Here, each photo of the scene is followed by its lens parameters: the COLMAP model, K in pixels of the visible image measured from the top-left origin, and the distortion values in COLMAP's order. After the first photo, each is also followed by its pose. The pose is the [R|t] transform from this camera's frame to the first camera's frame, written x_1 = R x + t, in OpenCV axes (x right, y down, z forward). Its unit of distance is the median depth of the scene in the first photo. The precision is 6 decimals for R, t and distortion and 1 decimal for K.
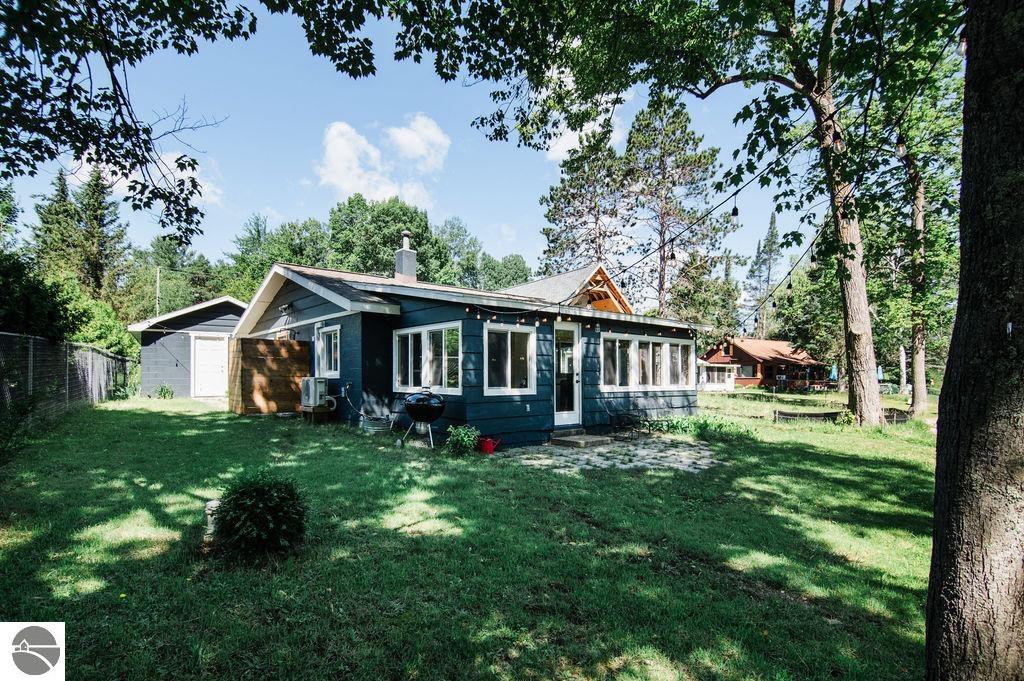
lens RADIAL K [[533.7, 0, 453.6], [0, 533.7, 373.8], [0, 0, 1]] dist [-0.001577, -0.000489]
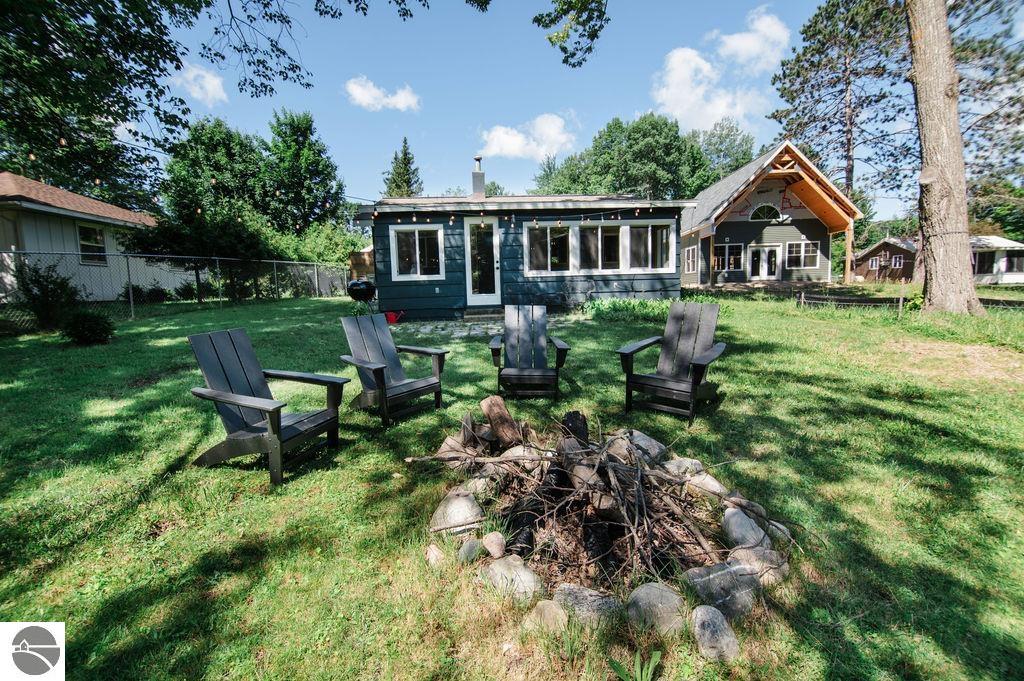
lens RADIAL K [[453.3, 0, 512.0], [0, 453.3, 340.5], [0, 0, 1]] dist [-0.013466, -0.001313]
pose [[0.806267, 0.040898, -0.590136, 0.811565], [0.030238, 0.993454, 0.110161, 0.060930], [0.590778, -0.106664, 0.799752, 0.207410]]
